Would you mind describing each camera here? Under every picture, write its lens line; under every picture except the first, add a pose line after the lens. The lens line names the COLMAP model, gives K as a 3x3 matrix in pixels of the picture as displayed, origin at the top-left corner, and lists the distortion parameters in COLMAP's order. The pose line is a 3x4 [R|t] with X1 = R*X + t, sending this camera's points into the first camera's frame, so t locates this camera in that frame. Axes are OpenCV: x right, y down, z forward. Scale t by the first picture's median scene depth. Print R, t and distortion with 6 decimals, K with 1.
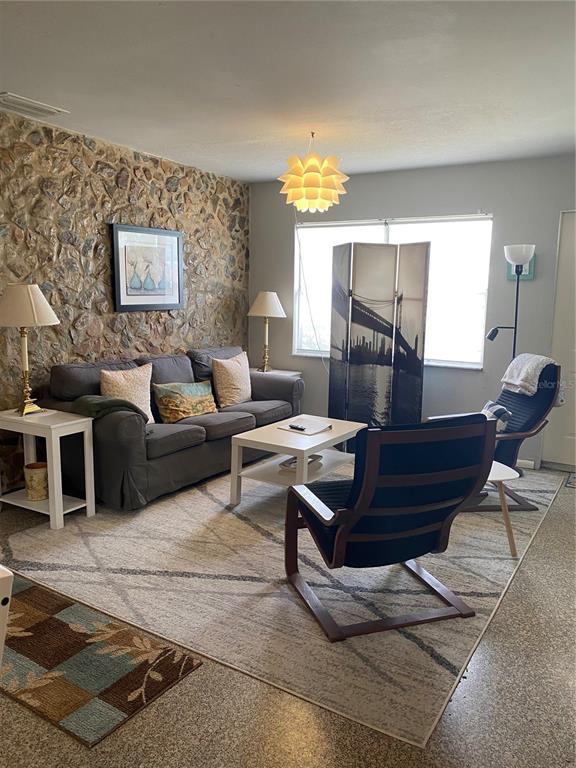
lens RADIAL K [[586.2, 0, 291.8], [0, 586.2, 380.6], [0, 0, 1]] dist [0.042368, -0.054797]
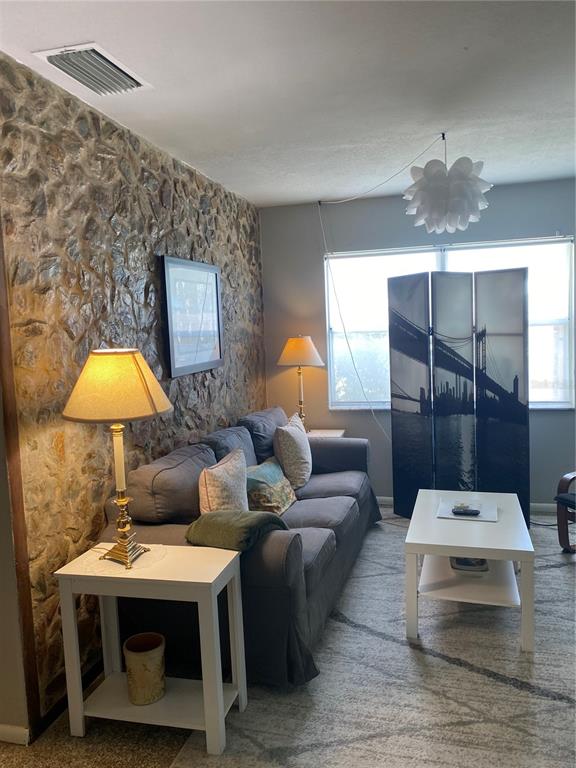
lens RADIAL K [[586.2, 0, 294.4], [0, 586.2, 374.7], [0, 0, 1]] dist [0.042368, -0.054797]
pose [[0.959951, -0.079486, 0.268657, -0.373598], [0.098890, 0.993320, -0.059460, -0.069741], [-0.262137, 0.083646, 0.961399, 0.306121]]
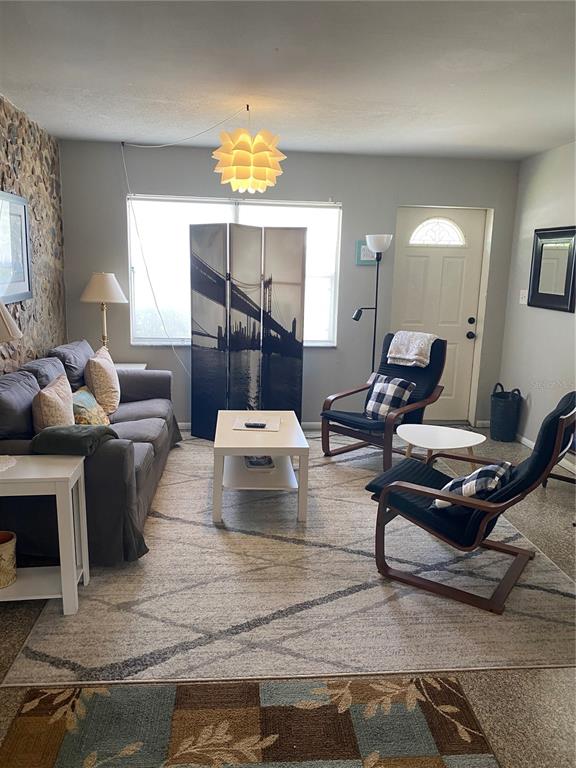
lens RADIAL K [[586.2, 0, 287.4], [0, 586.2, 382.4], [0, 0, 1]] dist [0.042368, -0.054797]
pose [[0.799658, -0.115081, 0.589324, -0.480967], [0.080883, 0.993162, 0.084190, -0.061848], [-0.594983, -0.019656, 0.803498, 0.207501]]
